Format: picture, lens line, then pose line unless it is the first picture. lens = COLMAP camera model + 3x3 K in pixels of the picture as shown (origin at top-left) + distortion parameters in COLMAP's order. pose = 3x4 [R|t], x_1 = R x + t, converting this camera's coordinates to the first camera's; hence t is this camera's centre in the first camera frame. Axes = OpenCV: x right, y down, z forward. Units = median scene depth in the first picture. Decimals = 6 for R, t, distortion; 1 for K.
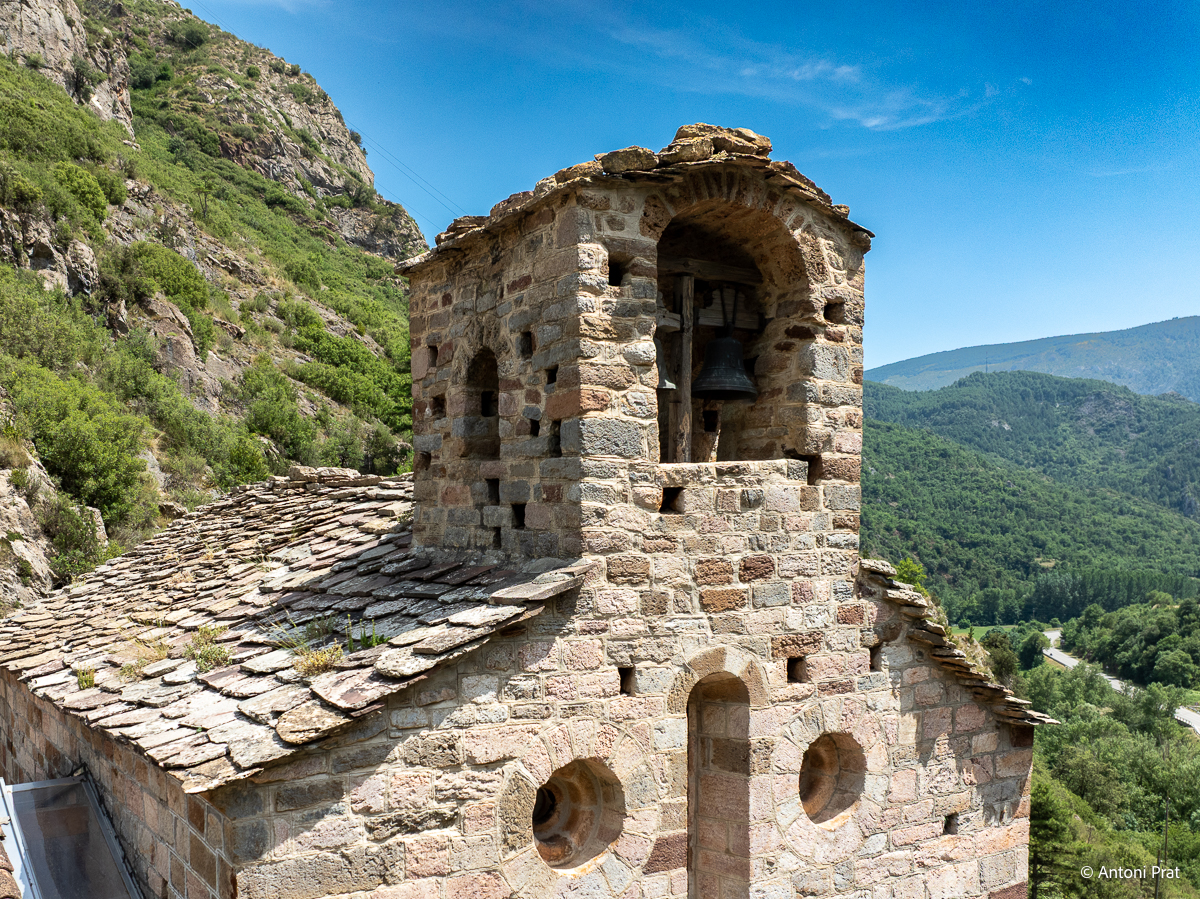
lens RADIAL K [[1114.6, 0, 507.6], [0, 1114.6, 603.4], [0, 0, 1]] dist [-0.031663, 0.000000]
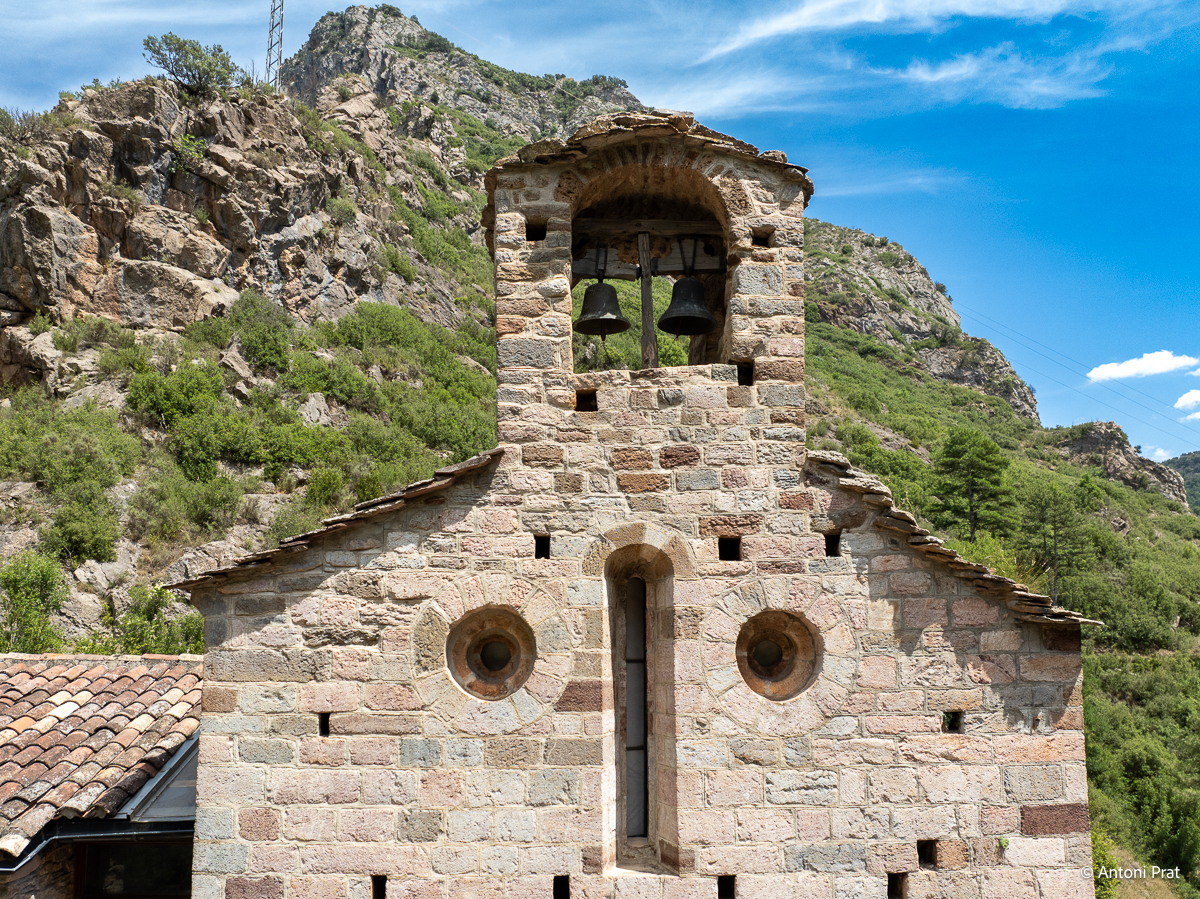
lens RADIAL K [[986.4, 0, 575.0], [0, 986.4, 528.1], [0, 0, 1]] dist [-0.037273, 0.019972]
pose [[0.869606, -0.058244, -0.490299, 0.615030], [-0.031221, 0.984544, -0.172331, 0.216713], [0.492758, 0.165168, 0.854347, 0.088278]]
